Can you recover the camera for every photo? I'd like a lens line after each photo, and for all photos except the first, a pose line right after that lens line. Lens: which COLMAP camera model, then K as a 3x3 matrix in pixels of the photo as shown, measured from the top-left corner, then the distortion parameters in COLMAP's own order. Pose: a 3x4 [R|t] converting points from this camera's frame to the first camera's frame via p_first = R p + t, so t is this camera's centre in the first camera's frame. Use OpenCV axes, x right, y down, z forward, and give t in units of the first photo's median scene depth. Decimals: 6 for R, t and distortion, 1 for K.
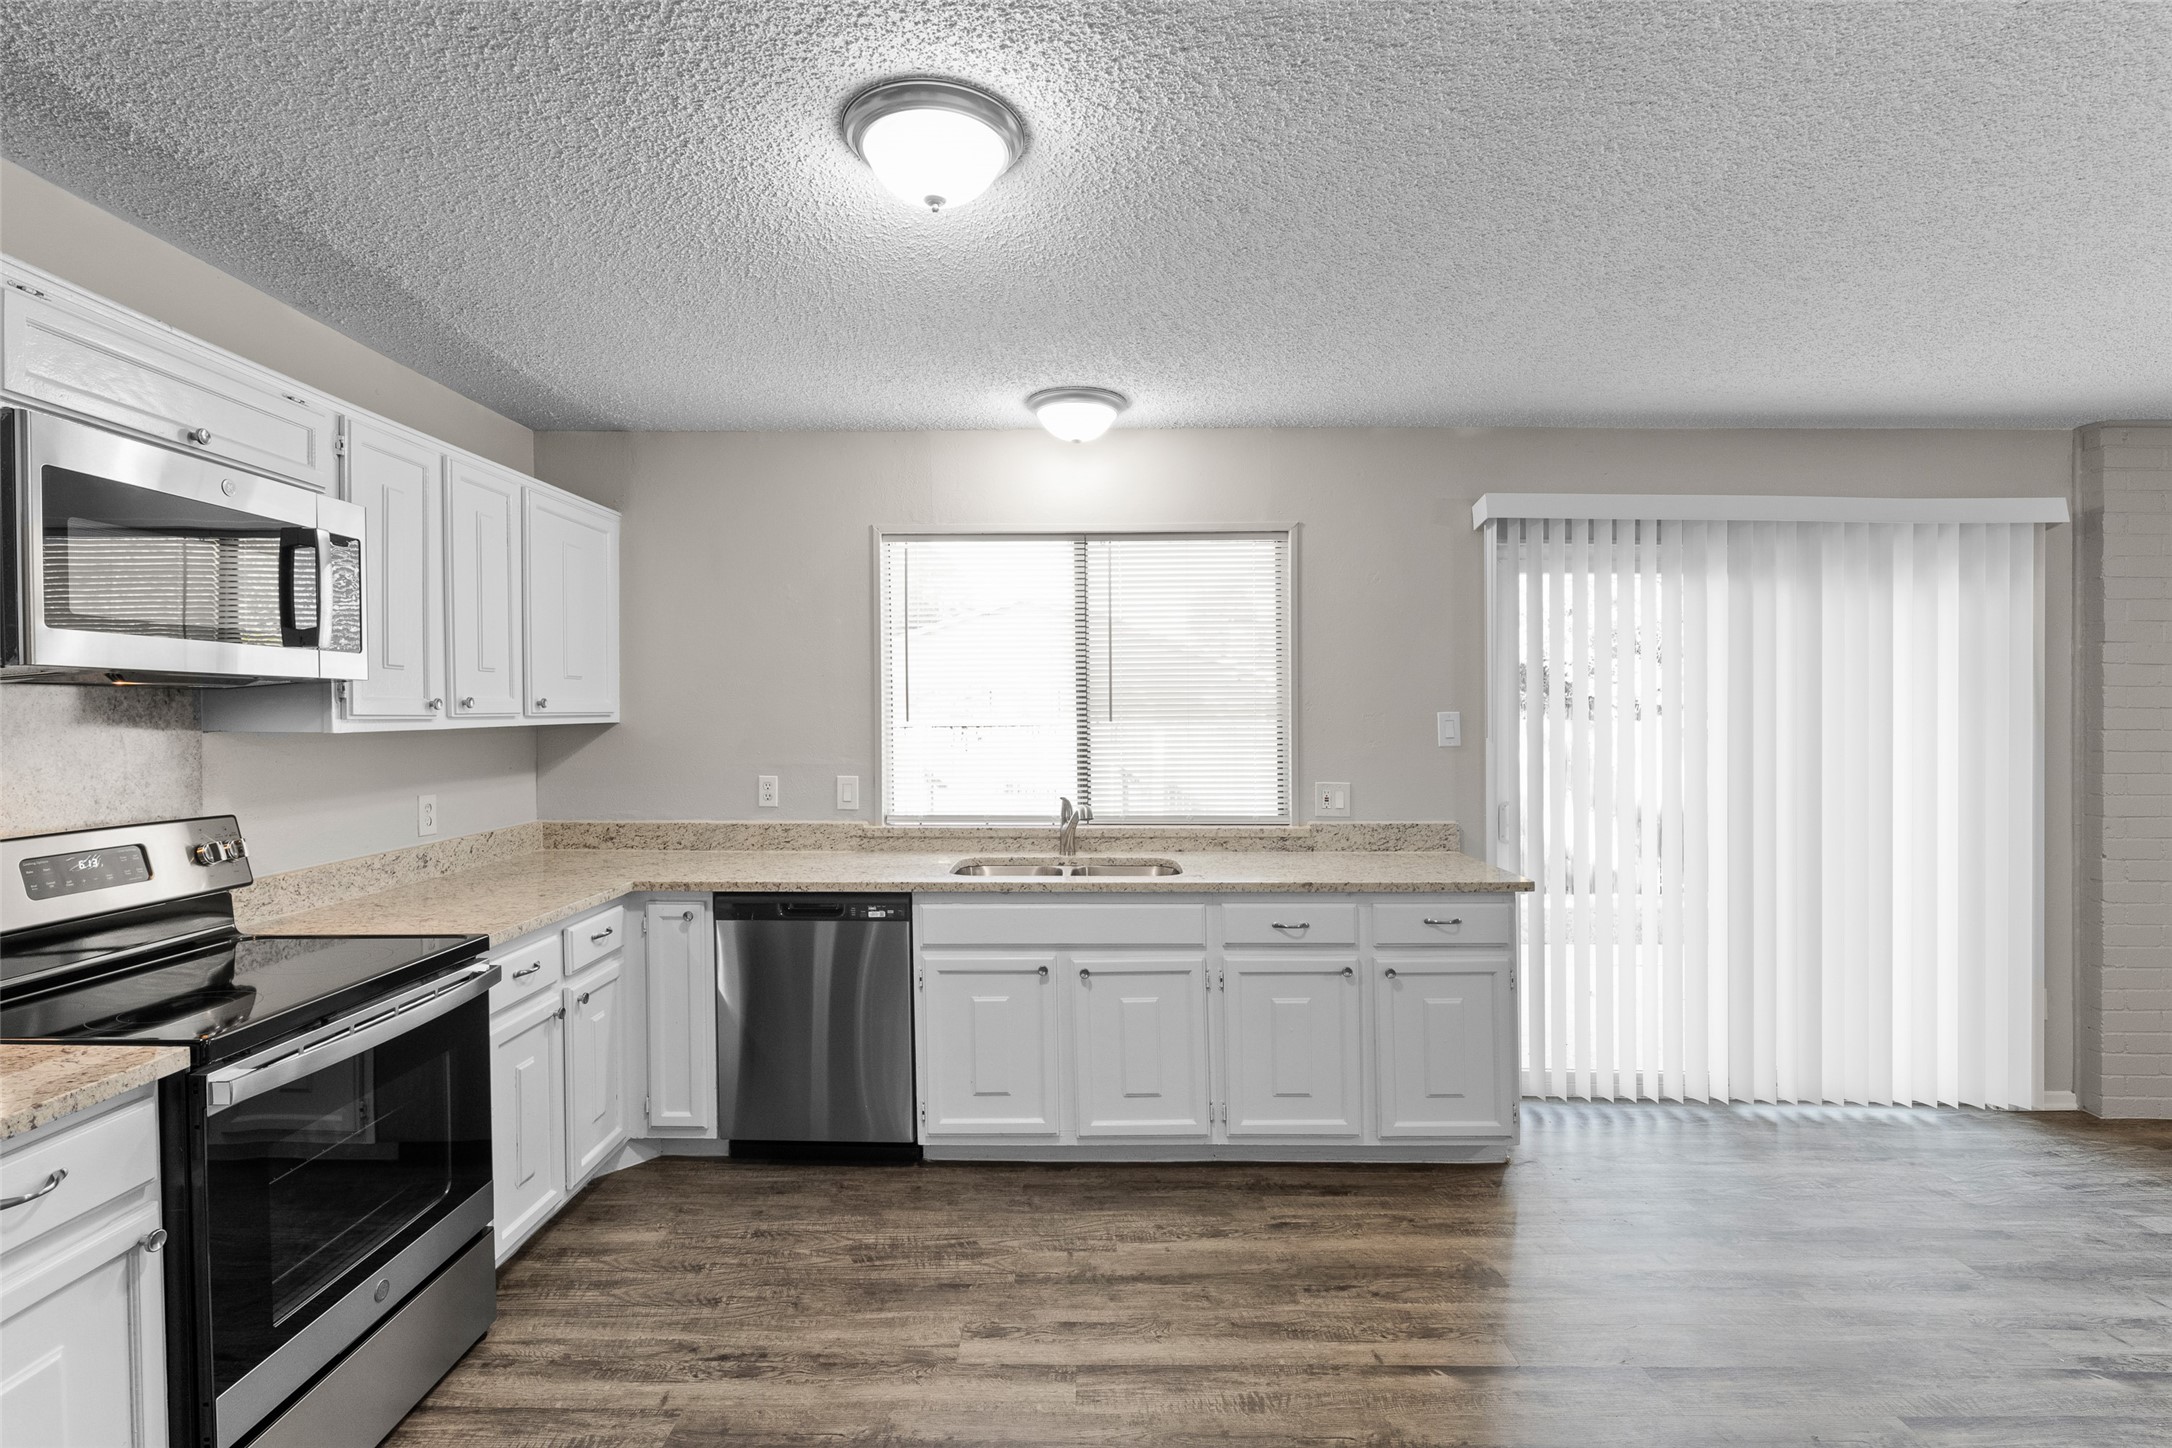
lens RADIAL K [[1008.5, 0, 1079.0], [0, 1008.5, 726.7], [0, 0, 1]] dist [-0.002972, -0.000815]
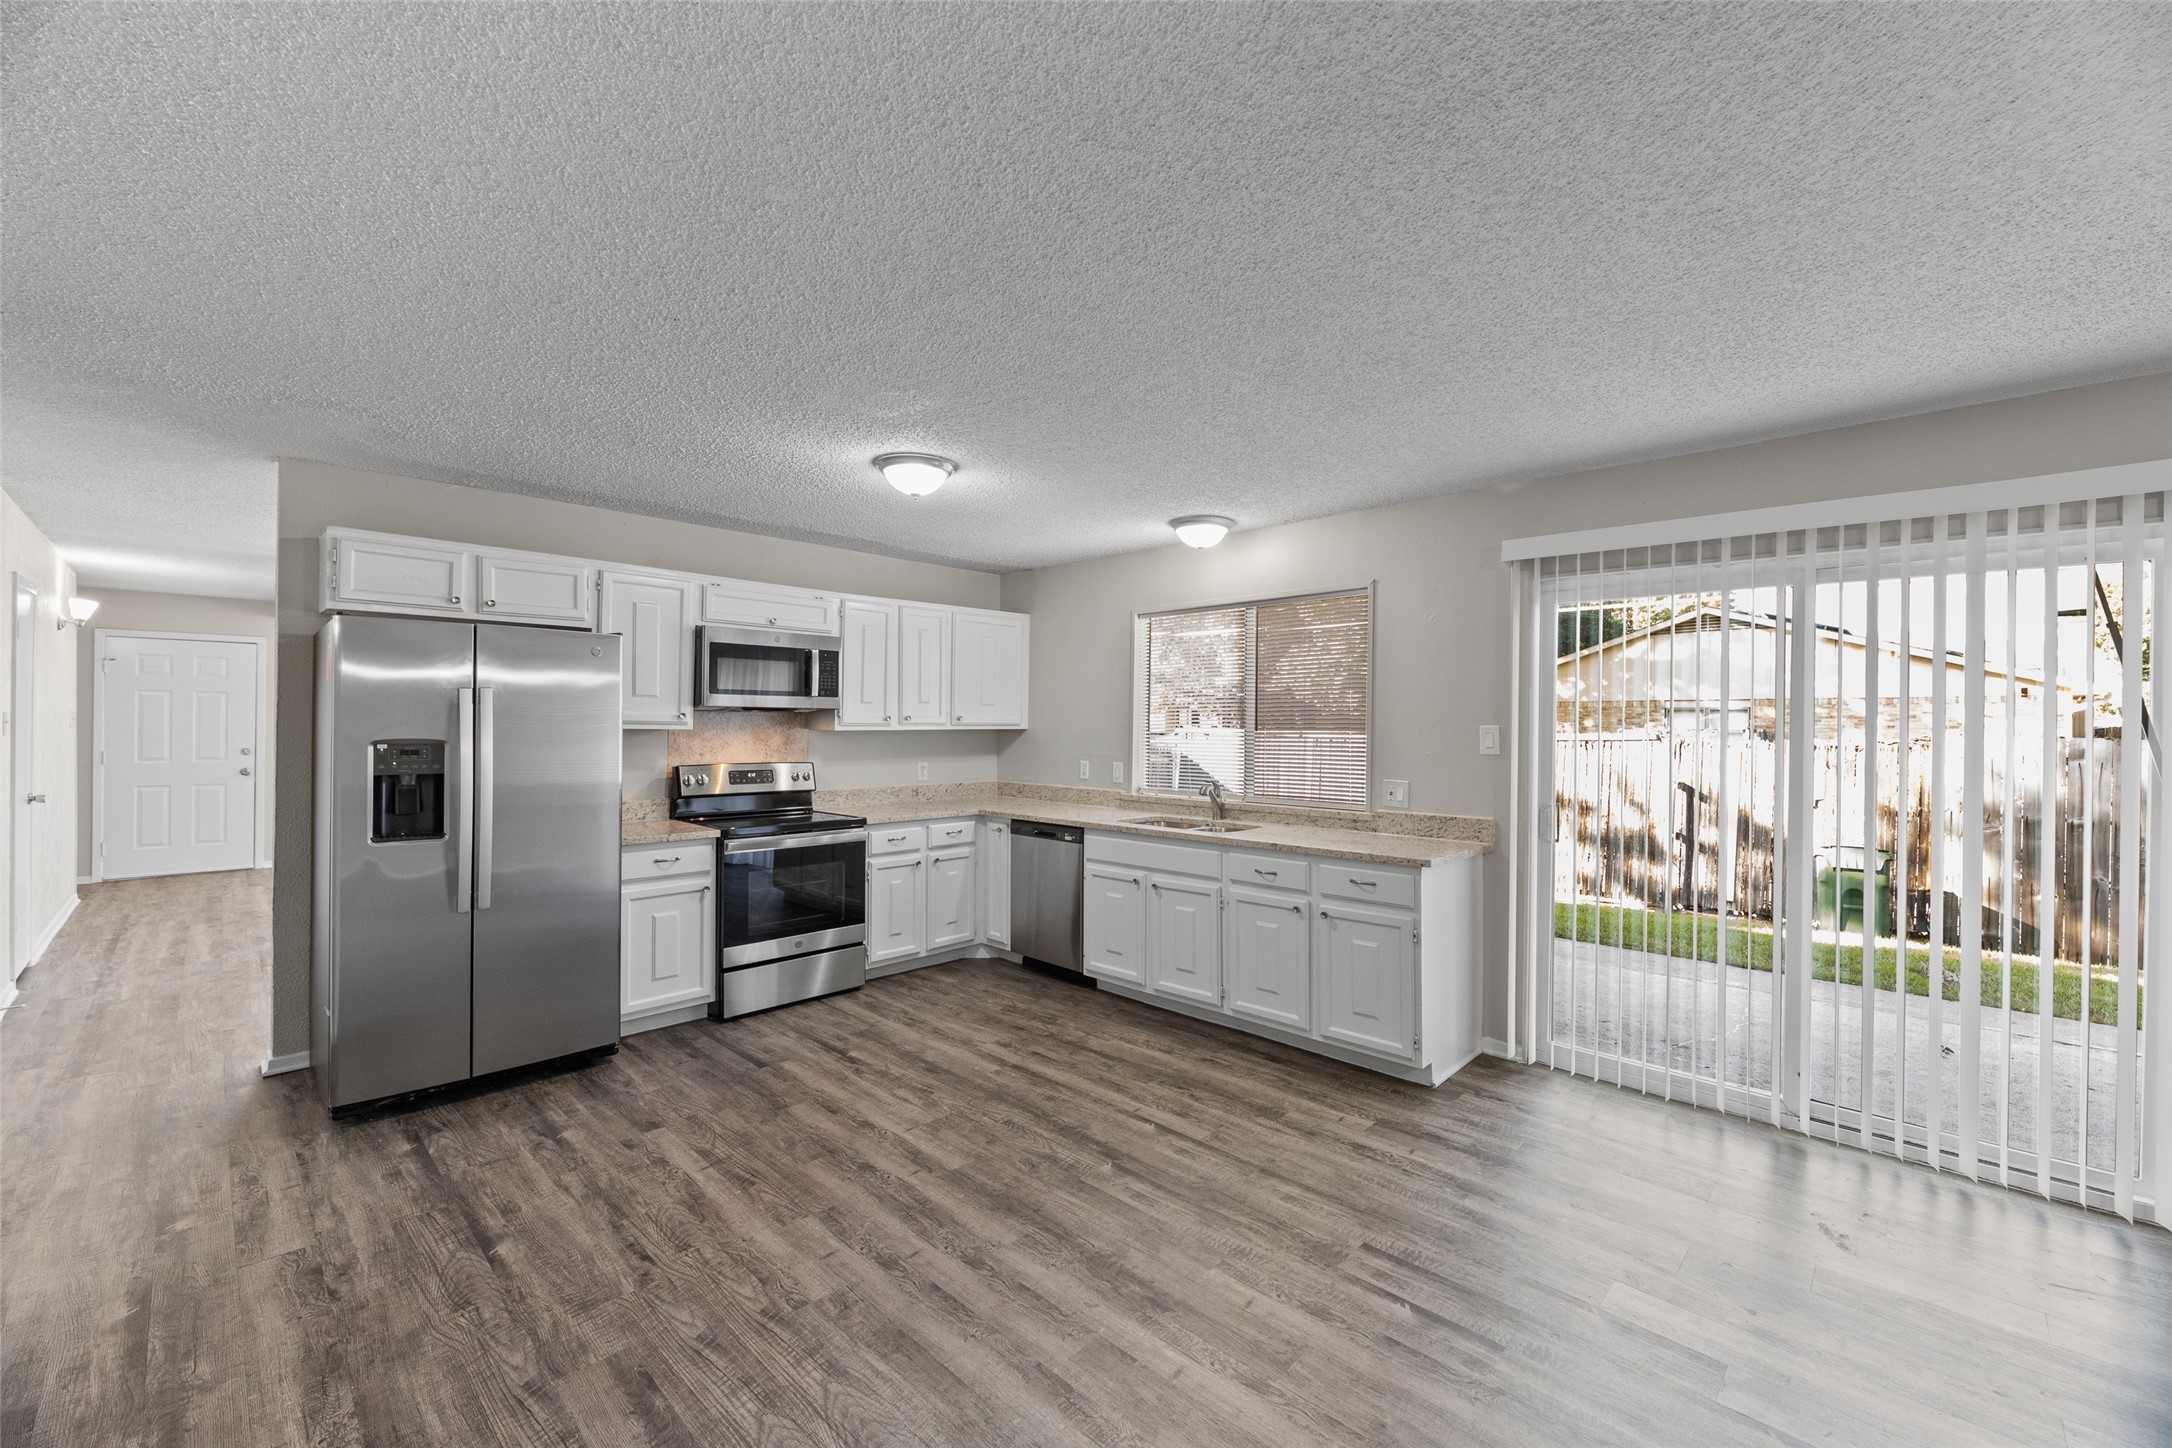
lens RADIAL K [[865.1, 0, 1092.0], [0, 865.1, 725.9], [0, 0, 1]] dist [-0.011849, -0.000226]
pose [[0.729280, 0.006217, -0.684187, 0.884604], [-0.014714, 0.999870, -0.006598, -0.000211], [0.684057, 0.014879, 0.729277, -0.075885]]
